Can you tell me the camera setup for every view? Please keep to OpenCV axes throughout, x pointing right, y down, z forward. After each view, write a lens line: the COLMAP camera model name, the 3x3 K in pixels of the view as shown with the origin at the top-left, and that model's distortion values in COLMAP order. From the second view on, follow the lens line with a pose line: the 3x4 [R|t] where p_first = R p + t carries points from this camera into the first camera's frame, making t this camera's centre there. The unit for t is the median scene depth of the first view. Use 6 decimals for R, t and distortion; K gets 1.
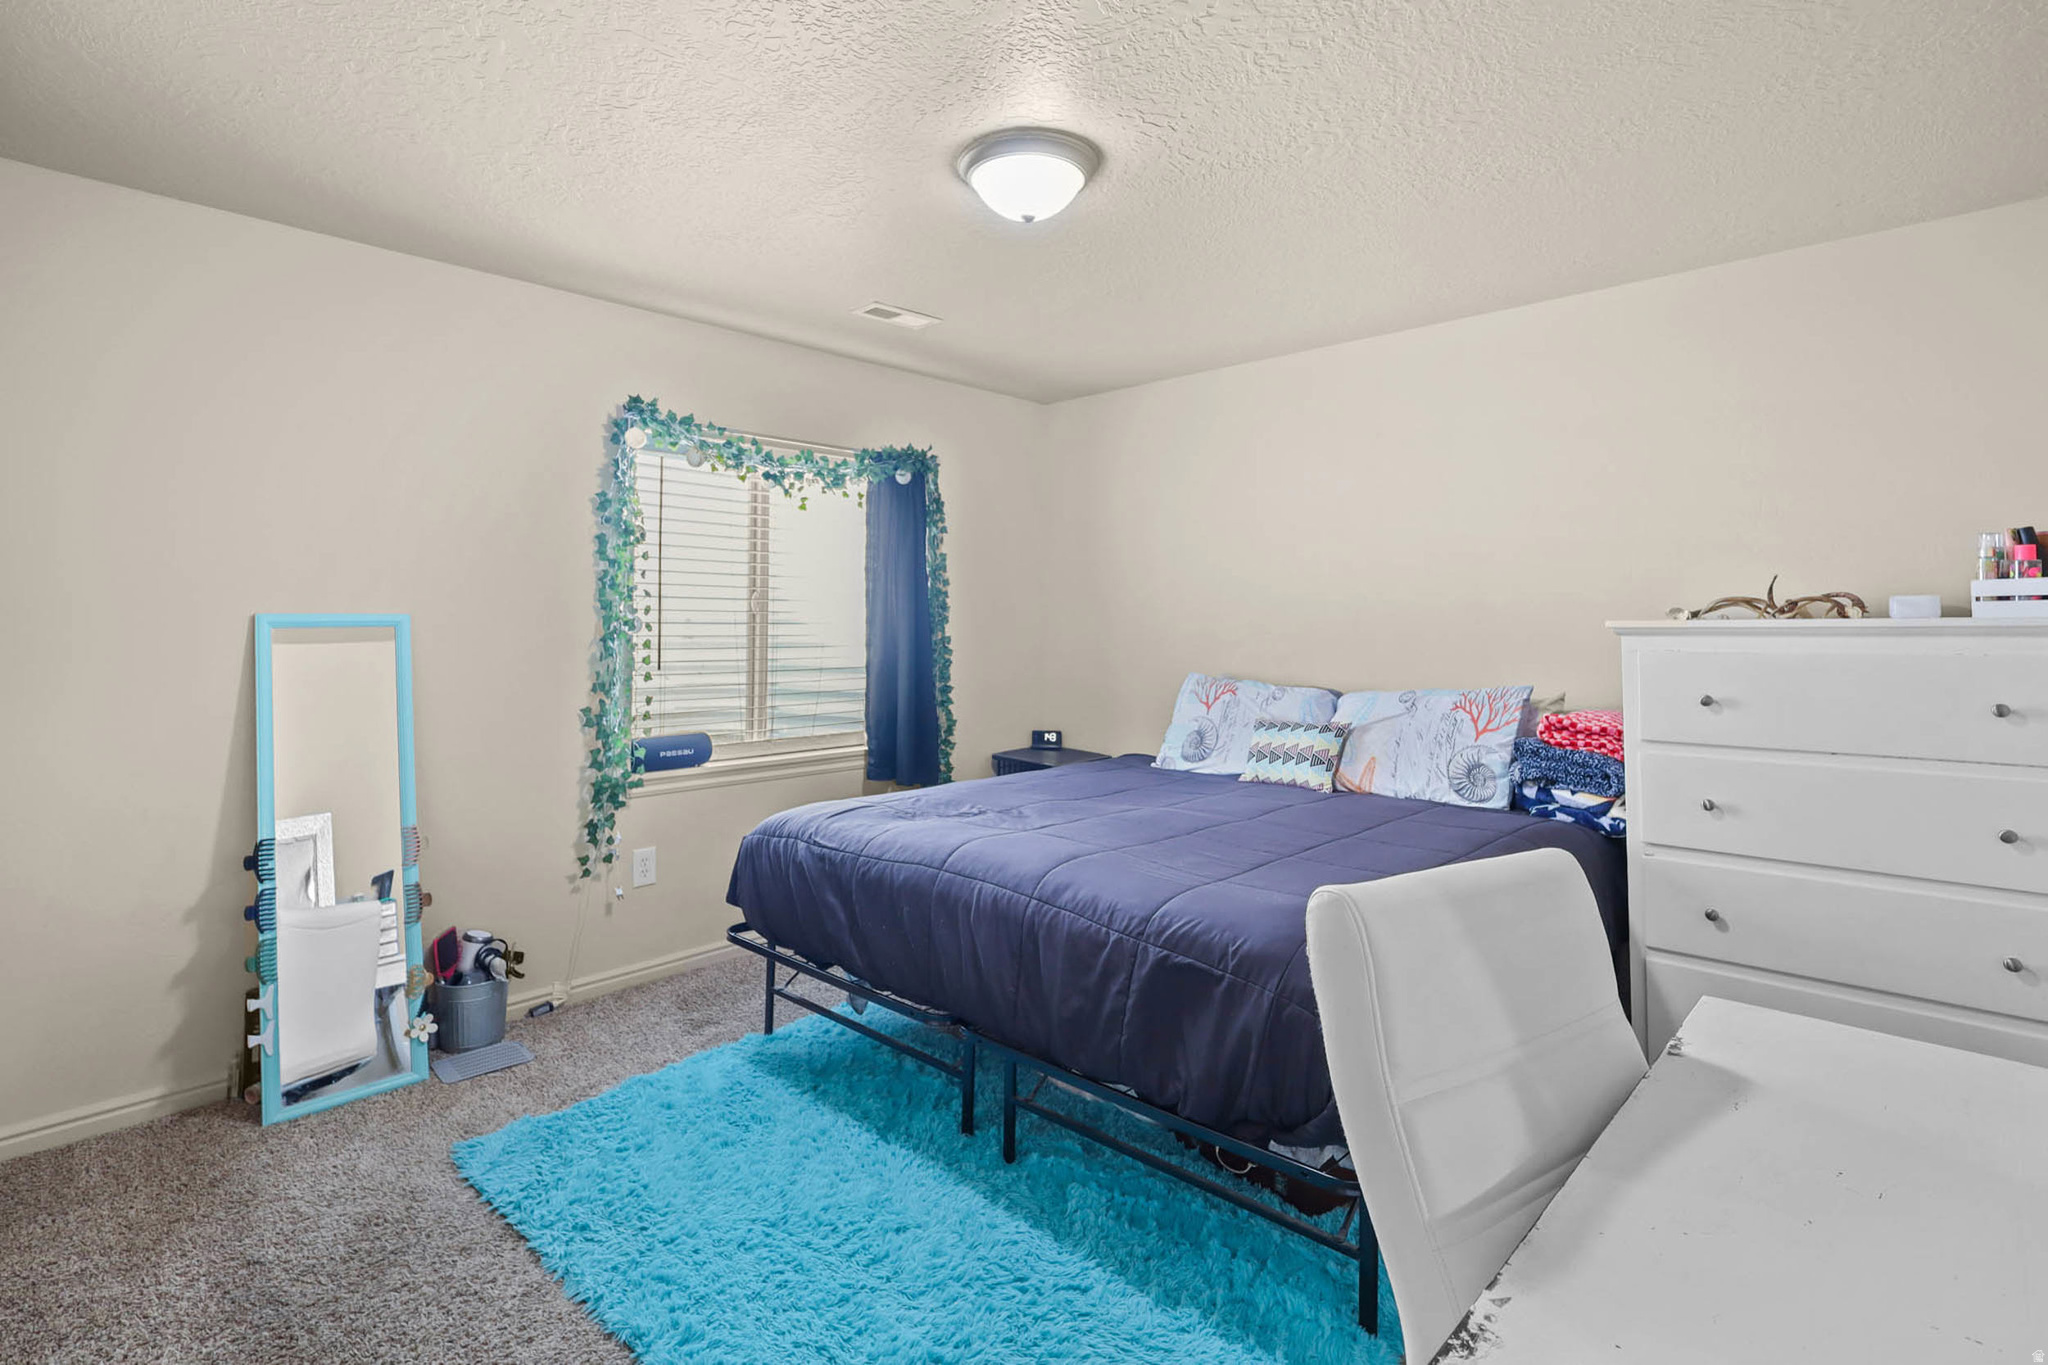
lens RADIAL K [[973.2, 0, 1056.9], [0, 973.2, 632.2], [0, 0, 1]] dist [0.000588, 0.000232]
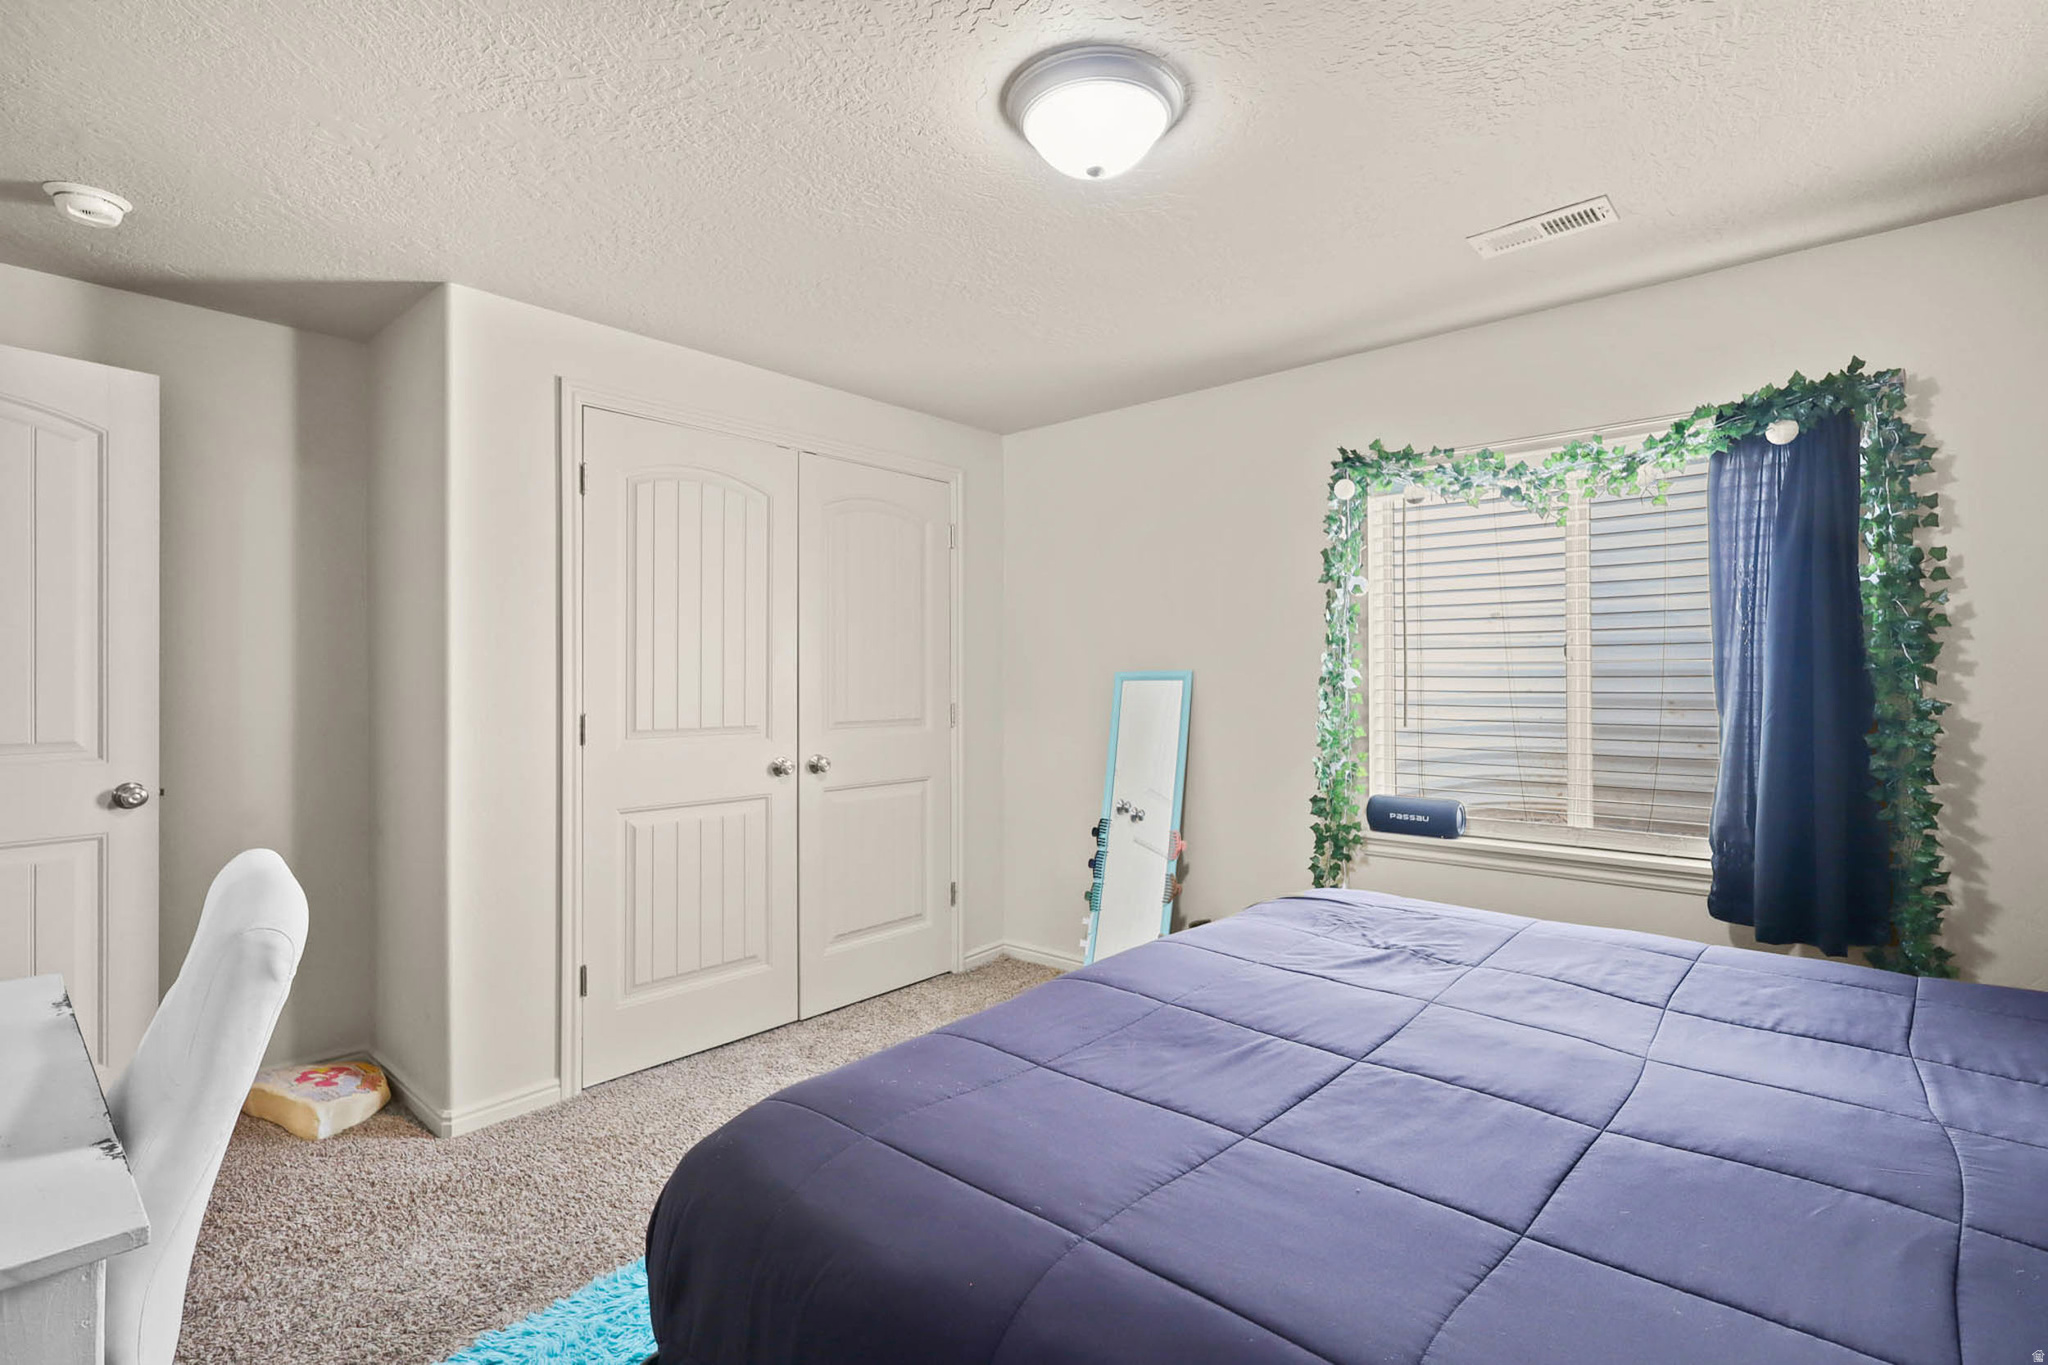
lens RADIAL K [[973.2, 0, 1014.2], [0, 973.2, 679.4], [0, 0, 1]] dist [0.000588, 0.000232]
pose [[0.010047, 0.004939, -0.999937, 0.514330], [-0.003007, 0.999983, 0.004909, -0.009392], [0.999945, 0.002957, 0.010062, 0.606489]]
